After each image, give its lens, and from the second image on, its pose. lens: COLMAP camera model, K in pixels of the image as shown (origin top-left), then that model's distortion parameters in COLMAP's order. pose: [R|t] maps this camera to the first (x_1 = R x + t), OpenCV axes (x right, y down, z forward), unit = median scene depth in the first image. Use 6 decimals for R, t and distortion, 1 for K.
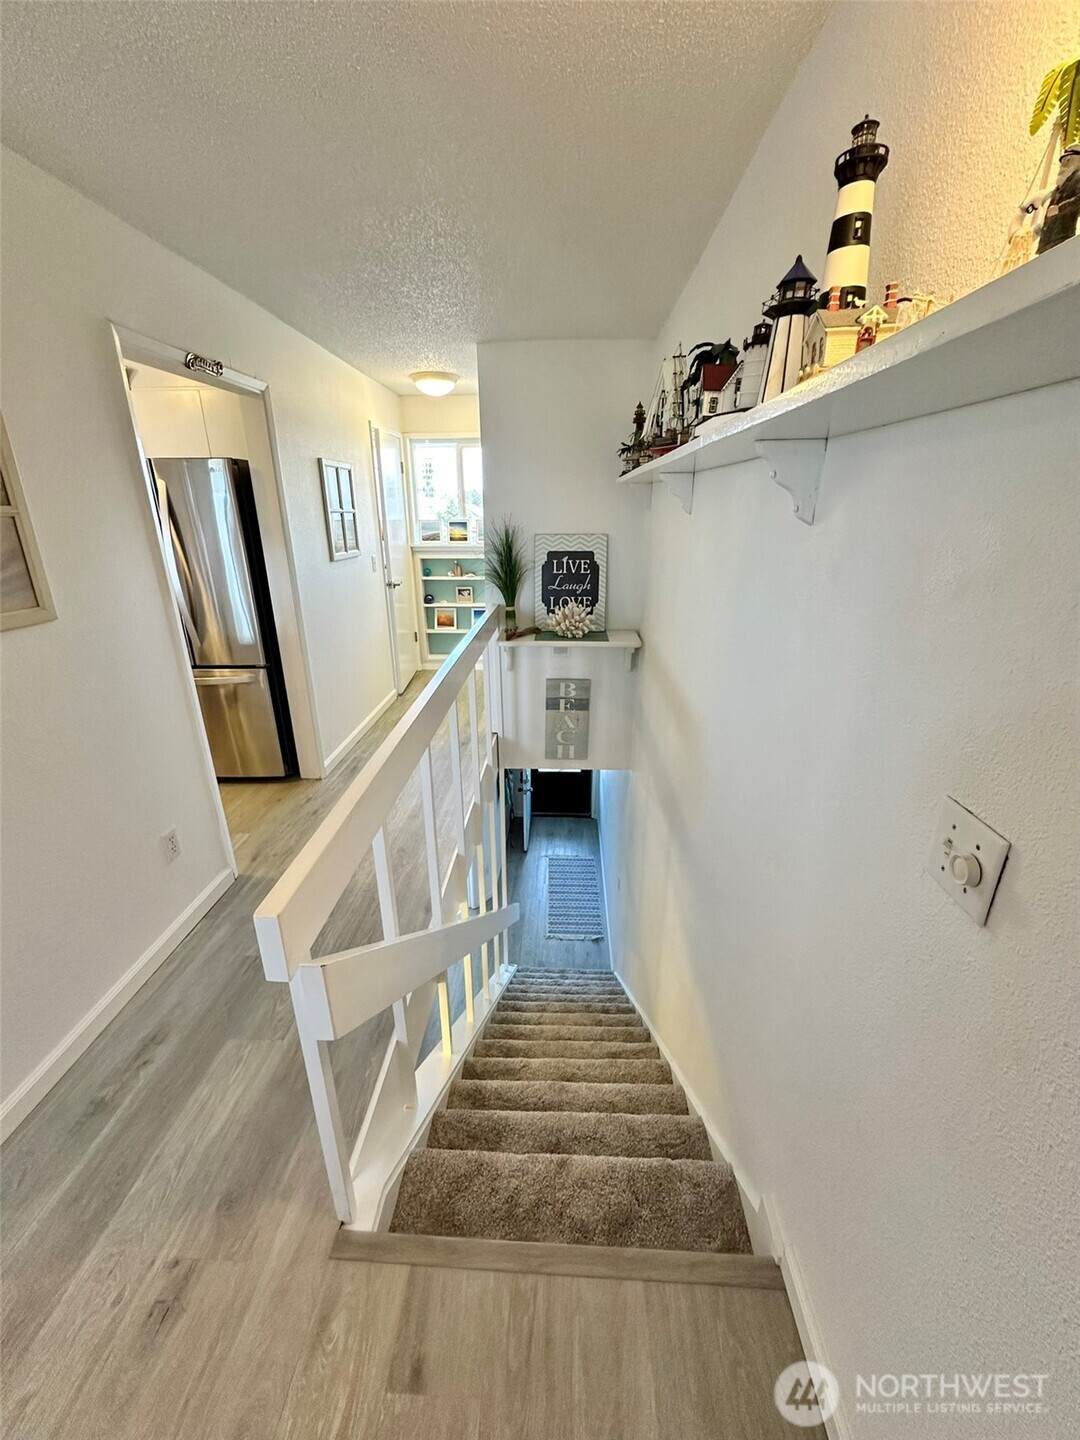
lens RADIAL K [[572.1, 0, 540.0], [0, 572.1, 720.0], [0, 0, 1]] dist [-0.002148, -0.000112]
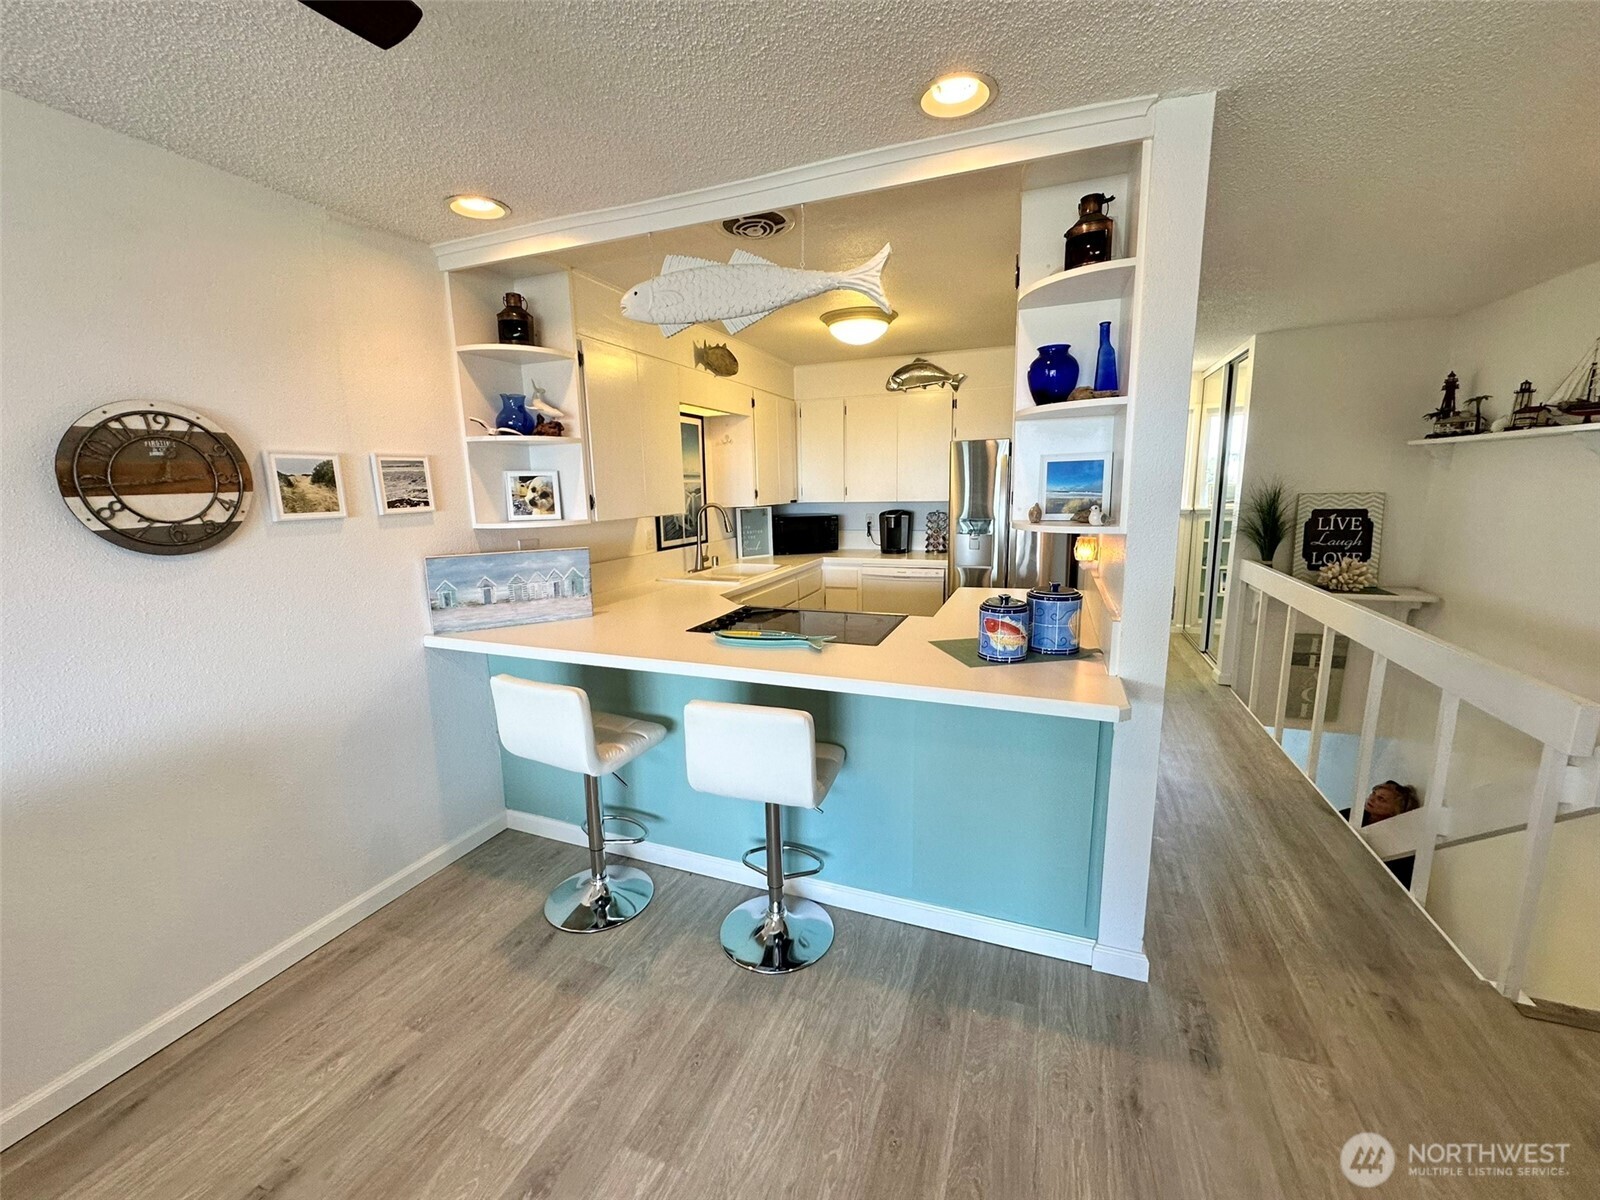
lens RADIAL K [[635.7, 0, 801.5], [0, 635.7, 599.5], [0, 0, 1]] dist [-0.002148, -0.000112]
pose [[0.951218, 0.038375, -0.306124, -0.501306], [-0.091048, 0.982959, -0.159691, 0.132877], [0.294779, 0.179773, 0.938502, -0.323082]]
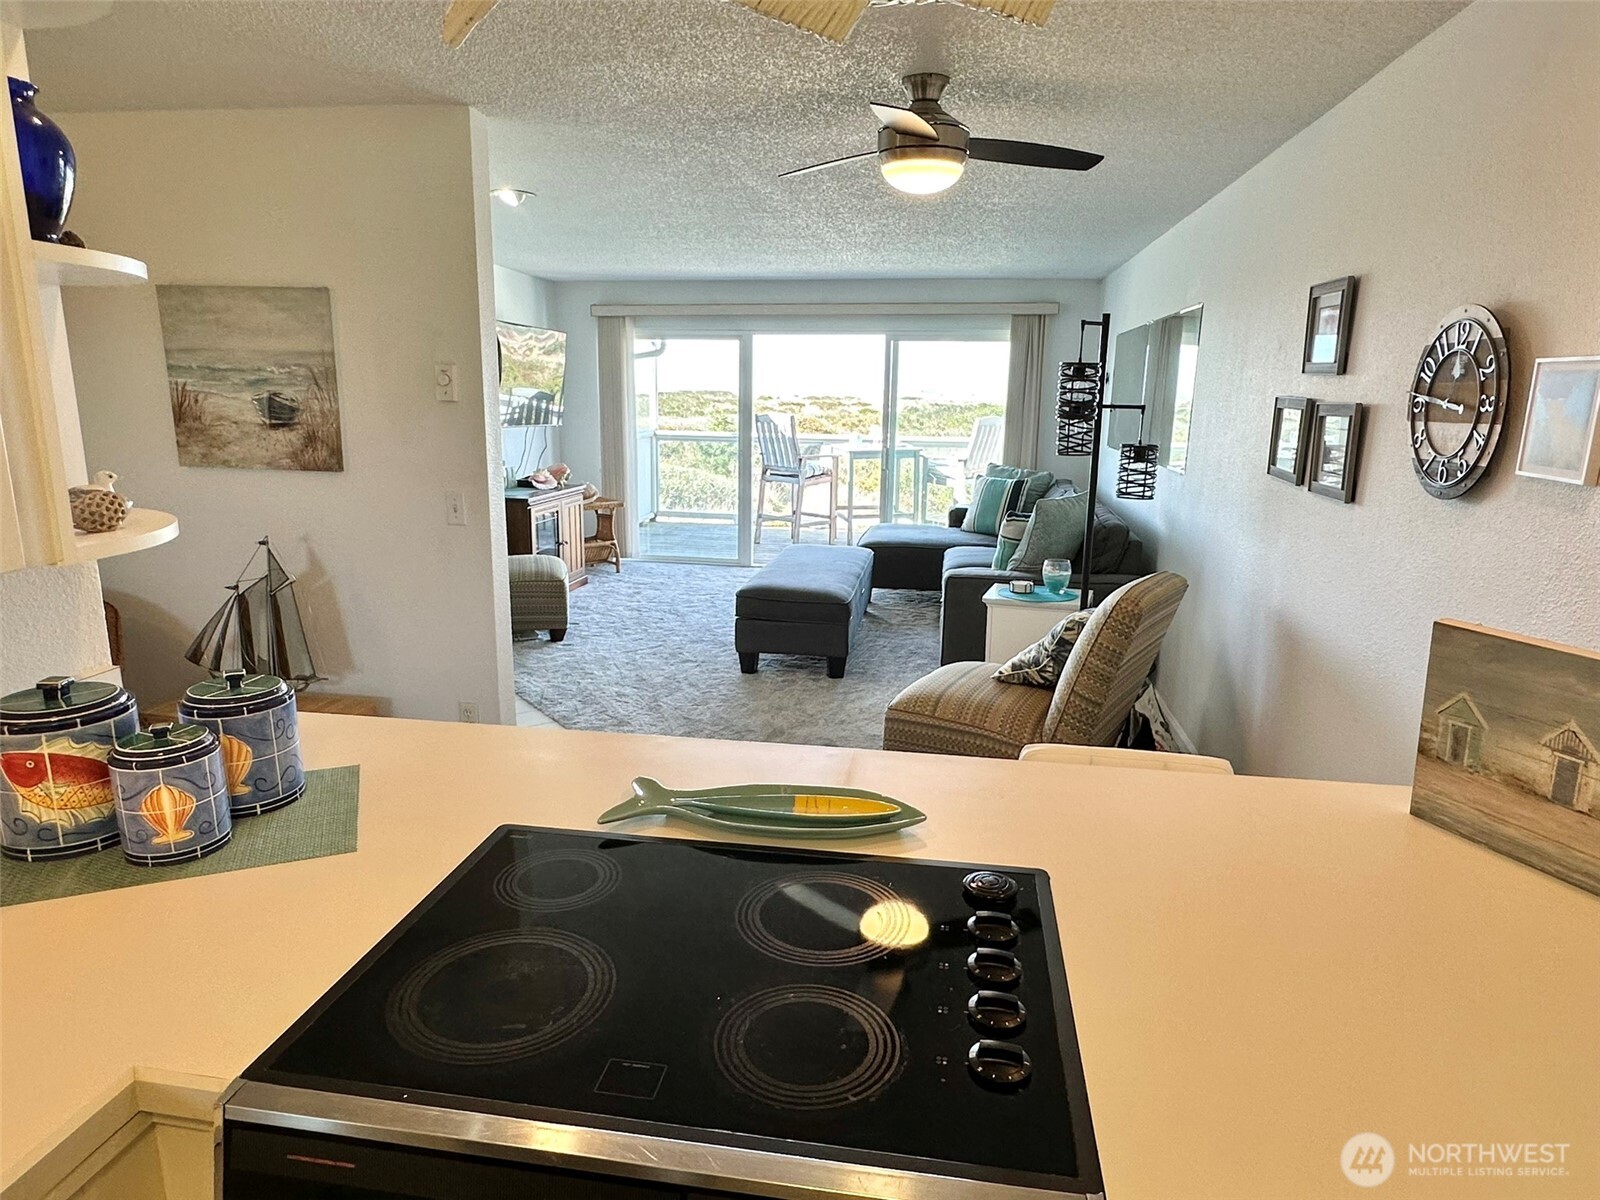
lens RADIAL K [[965.9, 0, 795.7], [0, 965.9, 613.3], [0, 0, 1]] dist [-0.003413, 0.000705]
pose [[-0.993703, -0.038502, 0.105220, -0.760463], [0.026593, 0.831219, 0.555308, -0.194278], [-0.108842, 0.554610, -0.824961, 0.502564]]
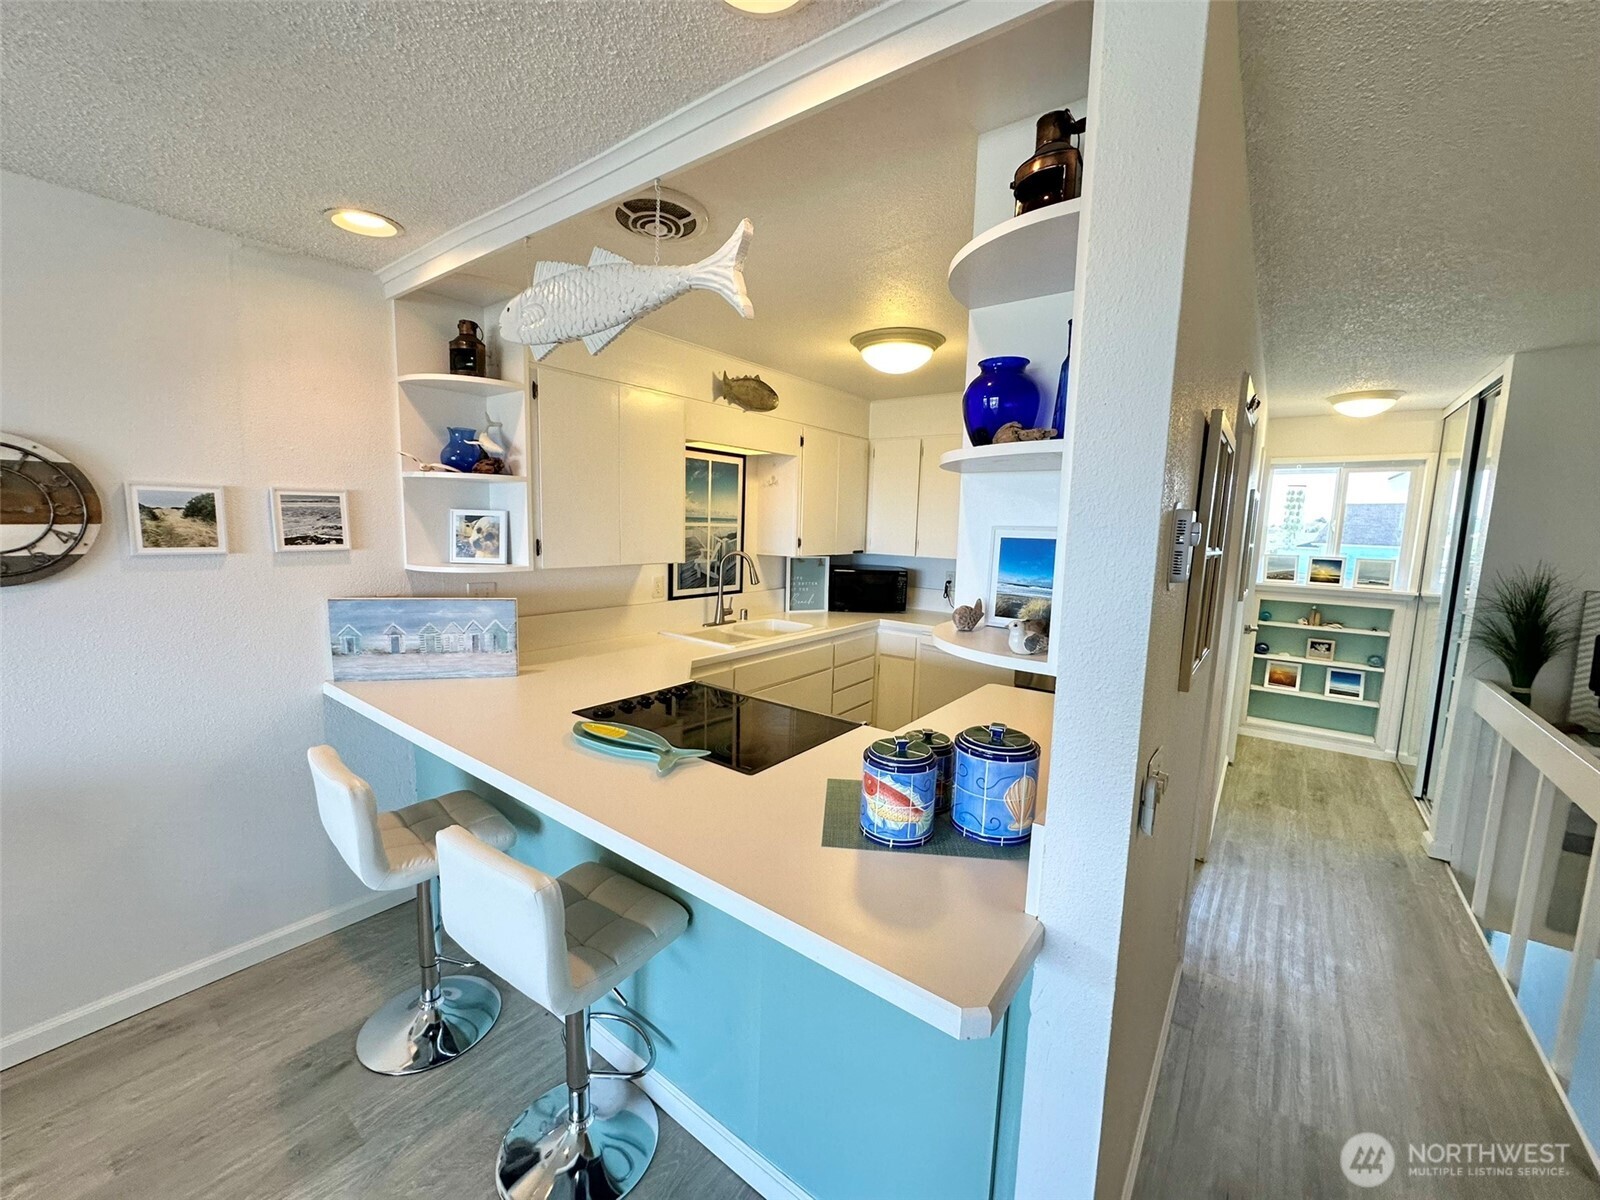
lens RADIAL K [[635.7, 0, 801.5], [0, 635.7, 599.5], [0, 0, 1]] dist [-0.002148, -0.000112]
pose [[0.830074, 0.095728, -0.549375, -0.364821], [-0.224005, 0.959419, -0.171282, 0.027696], [0.510684, 0.265239, 0.817832, -0.103917]]
